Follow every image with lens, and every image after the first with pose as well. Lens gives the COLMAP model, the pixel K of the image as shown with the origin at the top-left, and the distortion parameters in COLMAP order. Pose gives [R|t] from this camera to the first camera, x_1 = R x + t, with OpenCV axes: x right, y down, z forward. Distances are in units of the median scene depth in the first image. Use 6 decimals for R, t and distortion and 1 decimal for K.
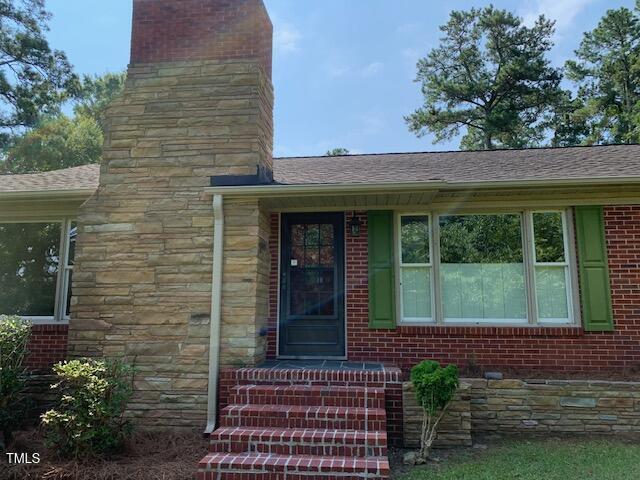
lens RADIAL K [[487.7, 0, 320.7], [0, 487.7, 236.0], [0, 0, 1]] dist [0.041442, -0.095411]
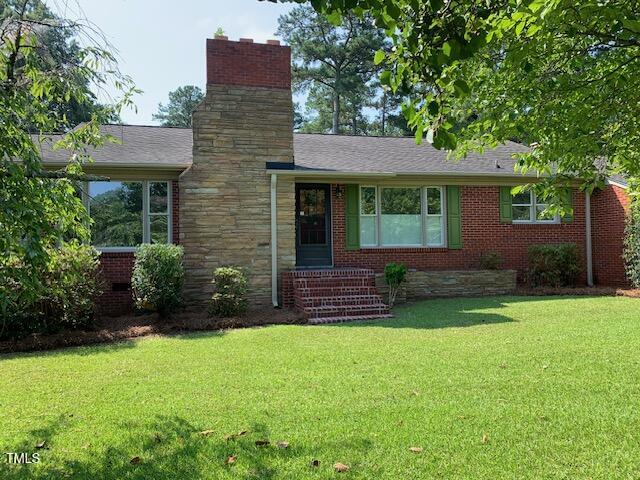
lens RADIAL K [[487.7, 0, 320.7], [0, 487.7, 236.0], [0, 0, 1]] dist [0.041442, -0.095411]
pose [[0.937392, -0.006902, 0.348208, -0.622767], [-0.038257, 0.991713, 0.122646, -0.080868], [-0.346169, -0.128288, 0.929359, -0.642925]]
